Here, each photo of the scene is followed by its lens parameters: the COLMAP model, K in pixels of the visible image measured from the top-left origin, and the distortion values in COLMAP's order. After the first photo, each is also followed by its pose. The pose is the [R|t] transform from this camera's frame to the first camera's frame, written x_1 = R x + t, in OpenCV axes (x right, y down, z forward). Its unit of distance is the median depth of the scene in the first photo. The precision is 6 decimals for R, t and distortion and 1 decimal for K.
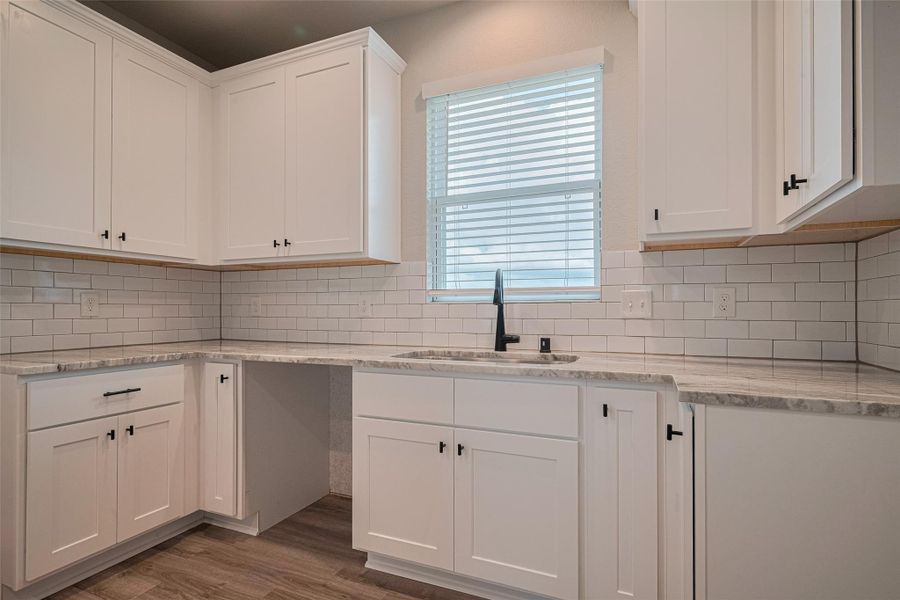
lens RADIAL K [[446.0, 0, 485.3], [0, 446.0, 308.1], [0, 0, 1]] dist [0.000536, -0.000166]
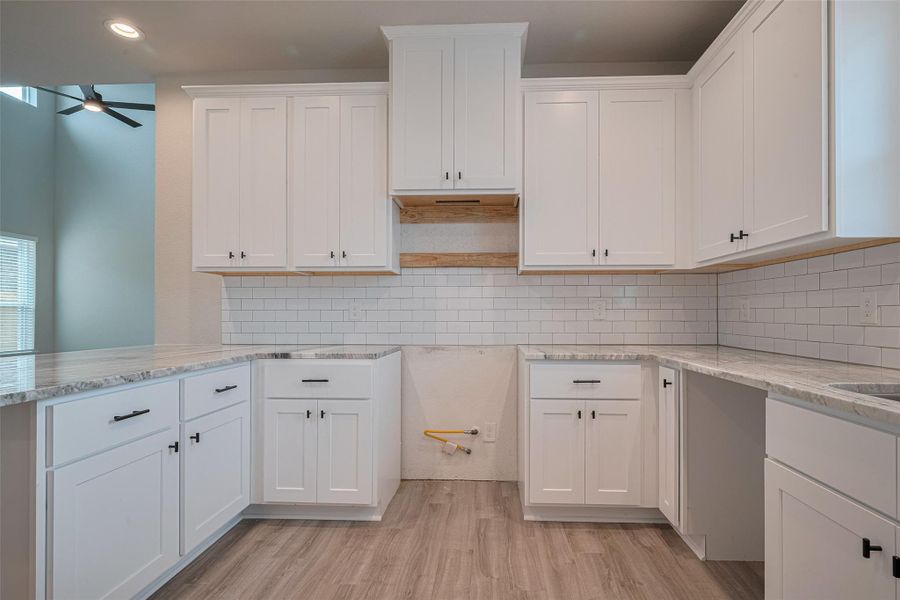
lens RADIAL K [[466.2, 0, 458.9], [0, 466.2, 313.4], [0, 0, 1]] dist [-0.000728, -0.000239]
pose [[0.304755, -0.002203, -0.952428, 0.256556], [0.004801, 0.999988, -0.000776, 0.001015], [0.952419, -0.004336, 0.304762, 0.243509]]
